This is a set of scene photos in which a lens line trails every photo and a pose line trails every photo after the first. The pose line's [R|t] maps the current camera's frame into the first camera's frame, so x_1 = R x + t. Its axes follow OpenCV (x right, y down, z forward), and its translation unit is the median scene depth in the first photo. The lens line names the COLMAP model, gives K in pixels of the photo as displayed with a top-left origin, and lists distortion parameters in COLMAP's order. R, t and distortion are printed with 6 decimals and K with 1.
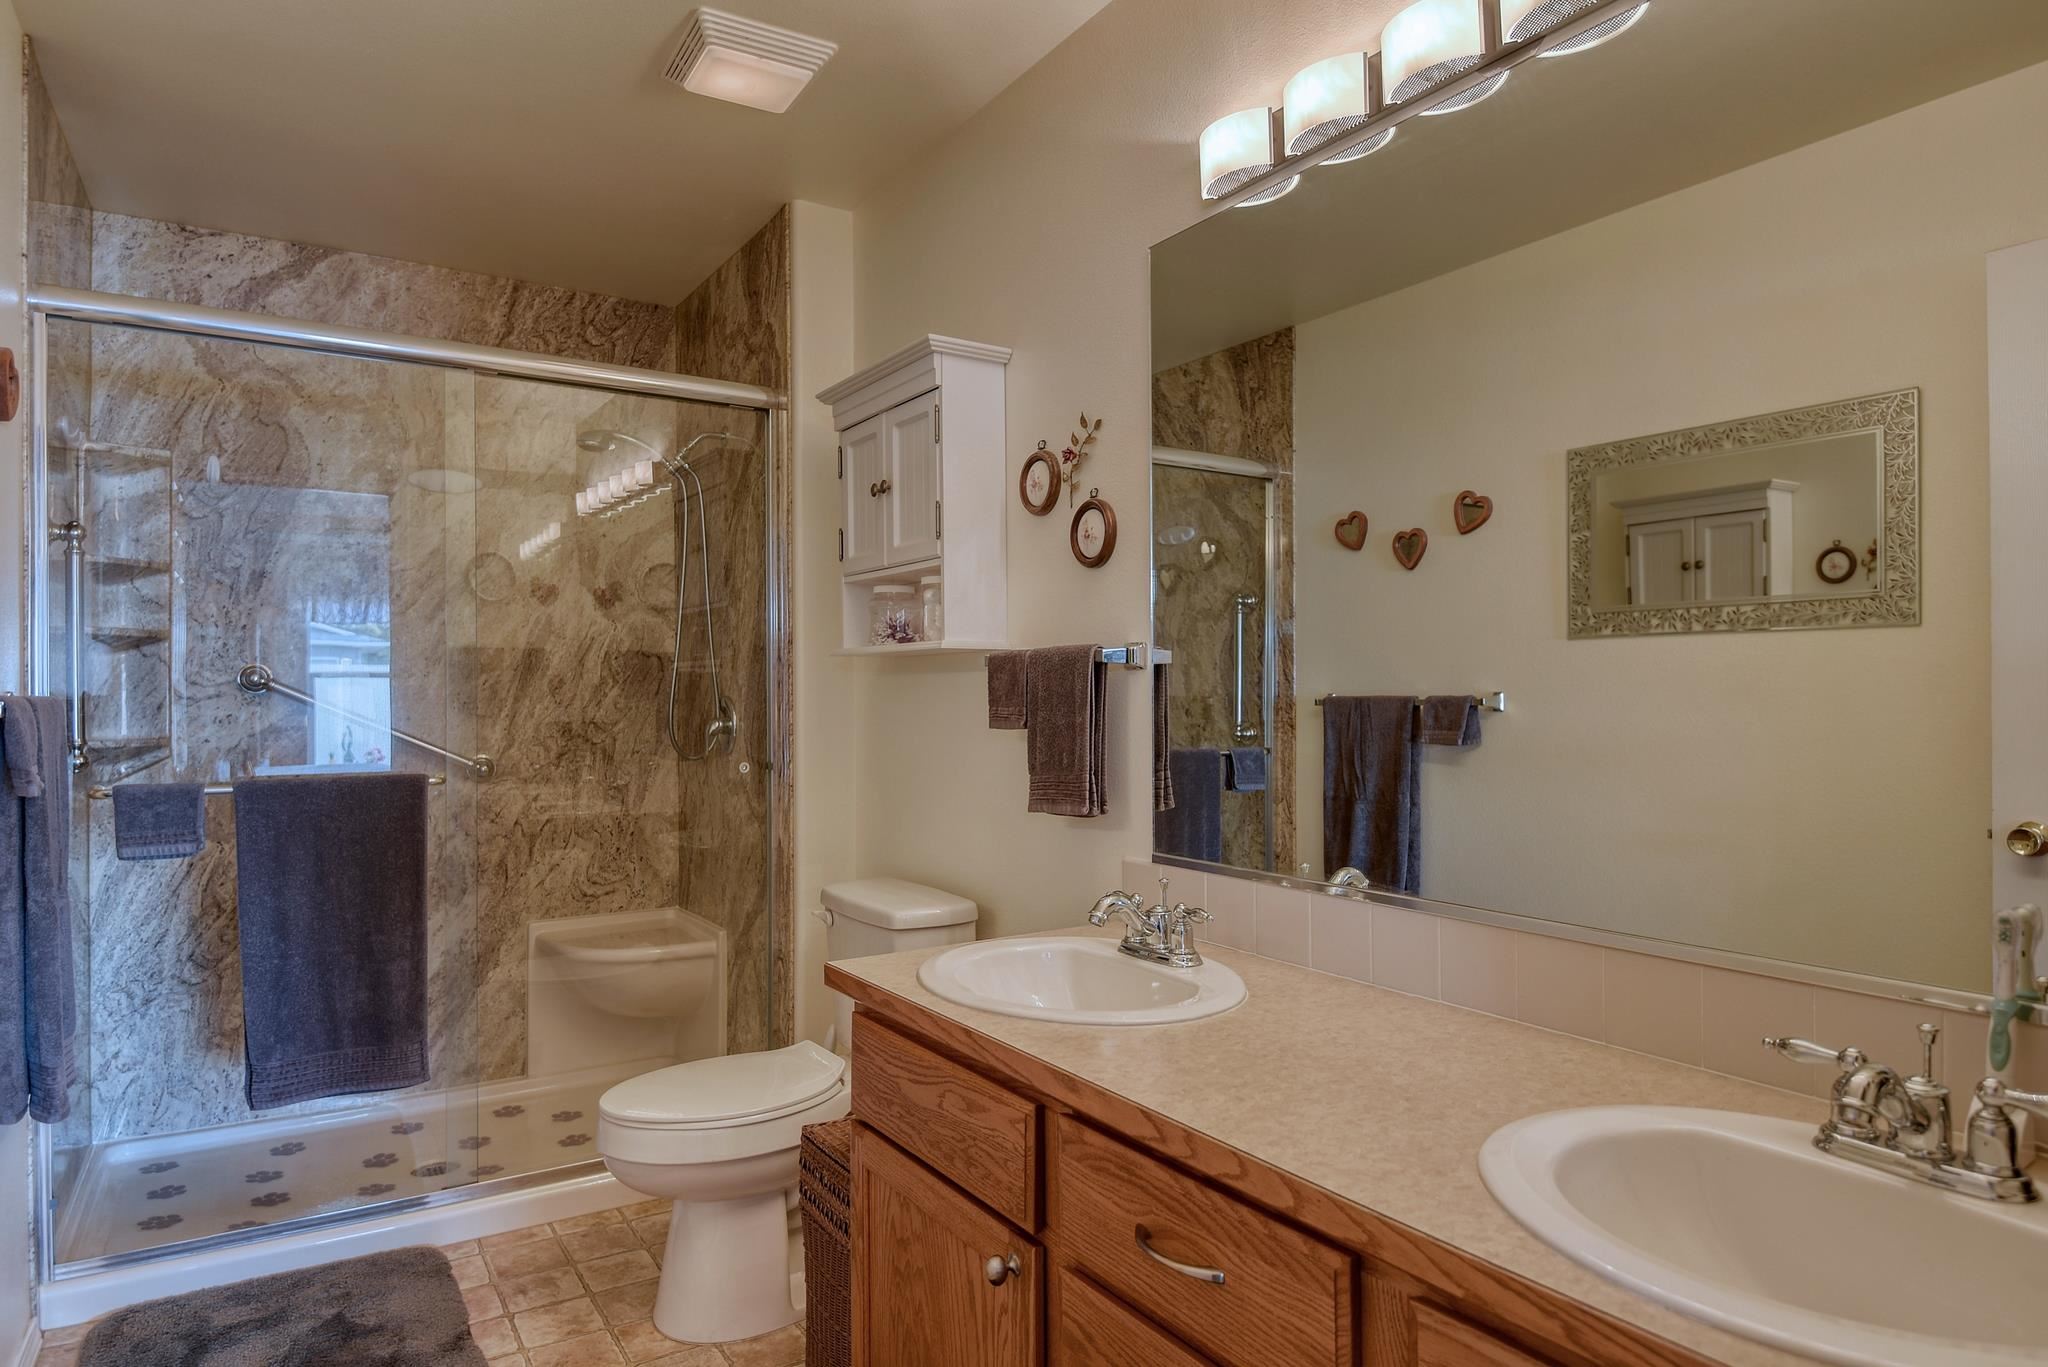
lens RADIAL K [[1120.4, 0, 1072.3], [0, 1120.4, 709.4], [0, 0, 1]] dist [-0.026576, 0.005121]
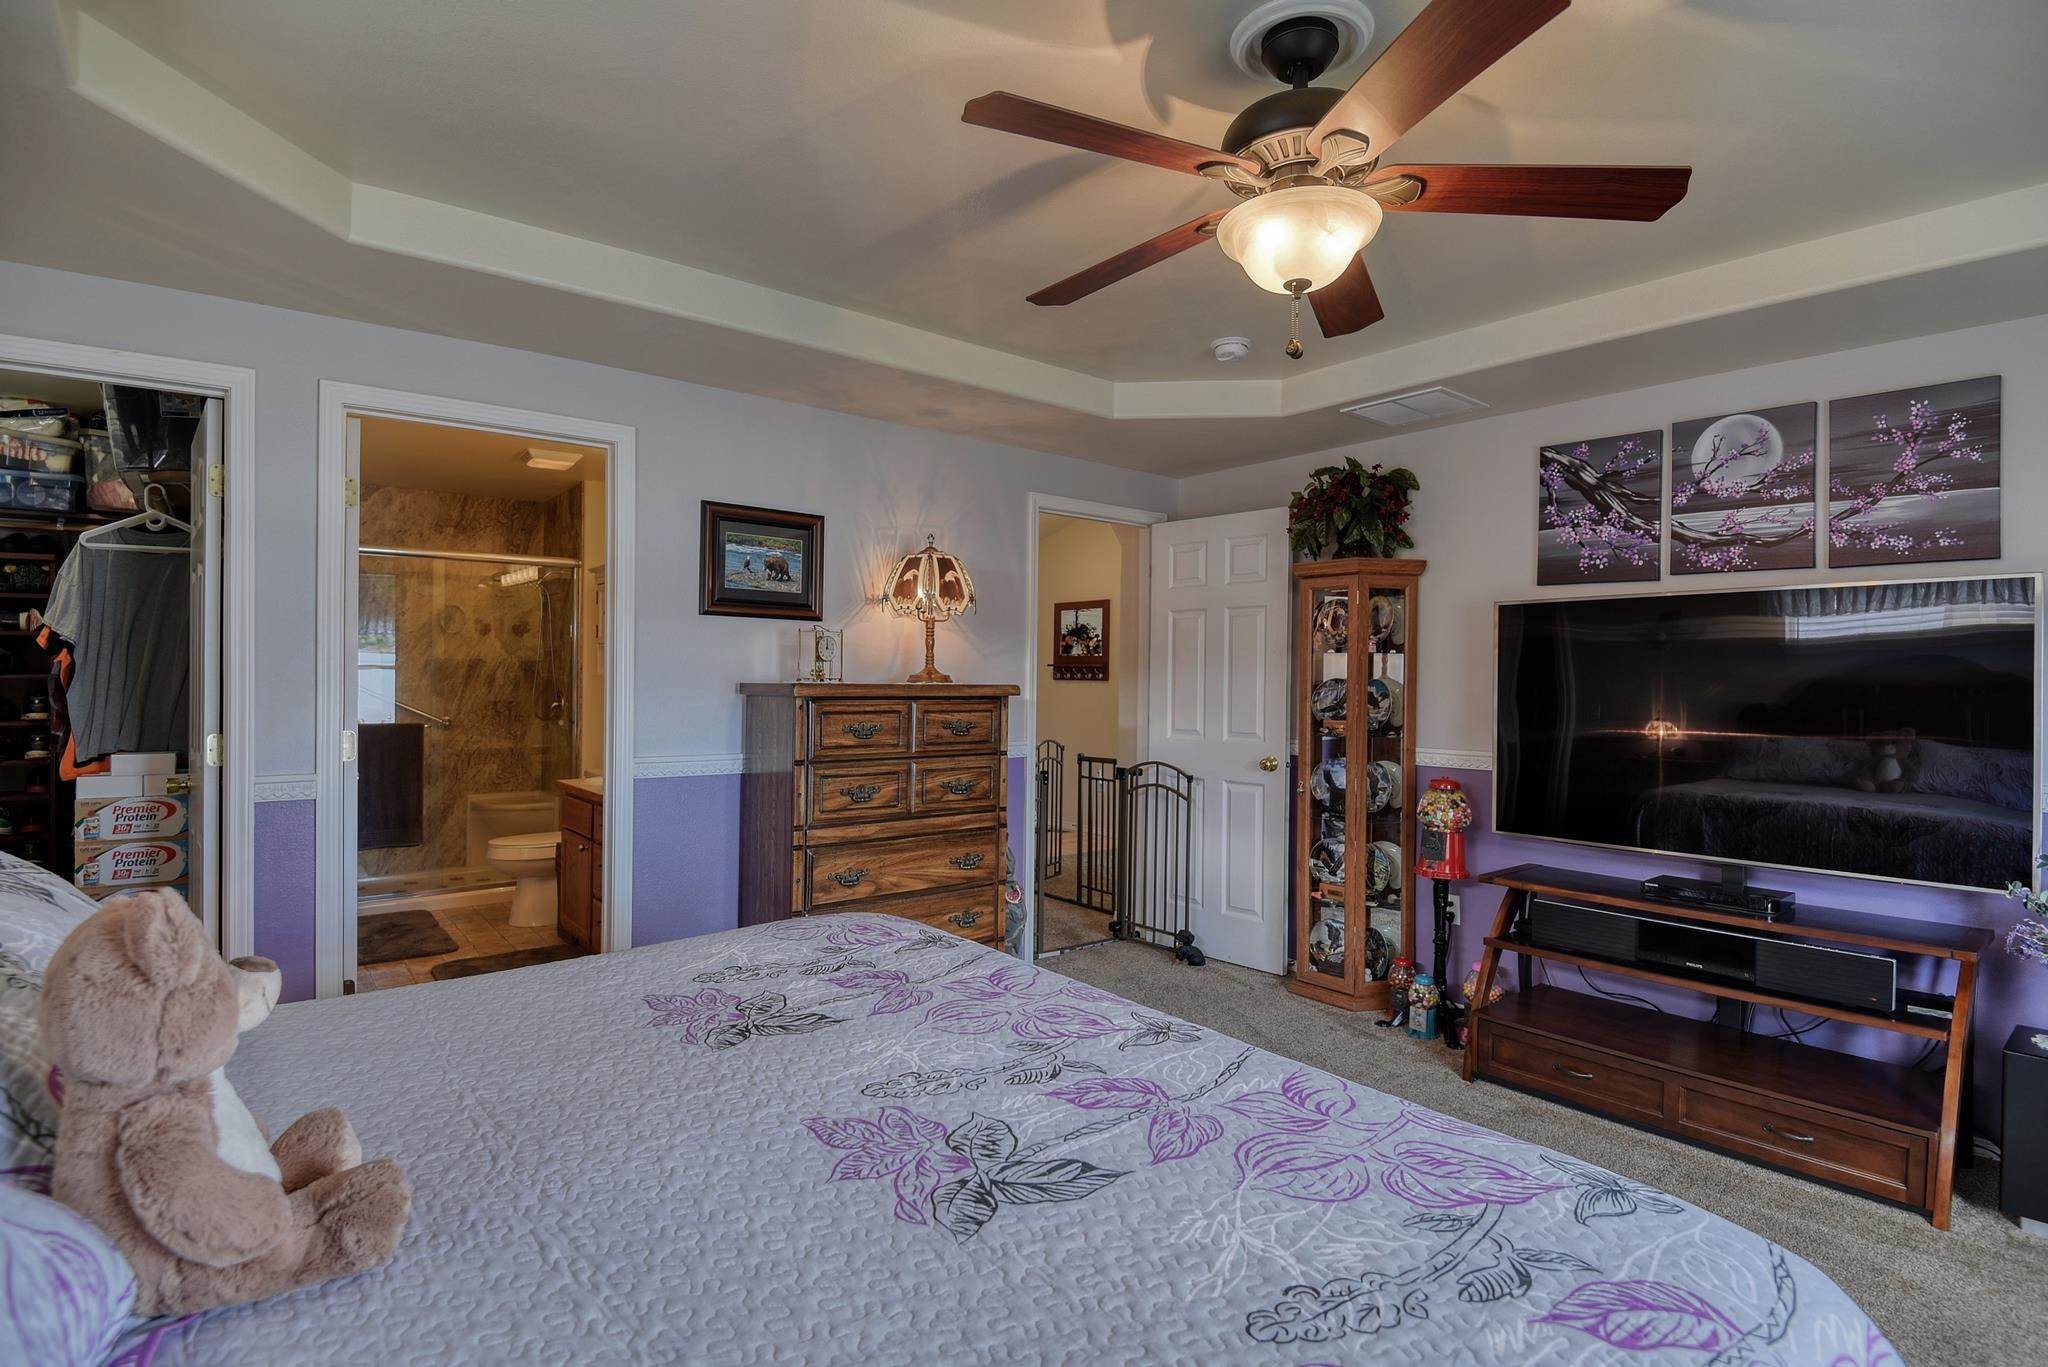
lens RADIAL K [[959.6, 0, 1022.4], [0, 959.6, 686.6], [0, 0, 1]] dist [-0.023718, -0.013611]
pose [[0.998387, 0.013129, 0.055233, 0.486795], [-0.013151, 0.999914, 0.000030, -0.033584], [-0.055228, -0.000756, 0.998473, -0.909239]]
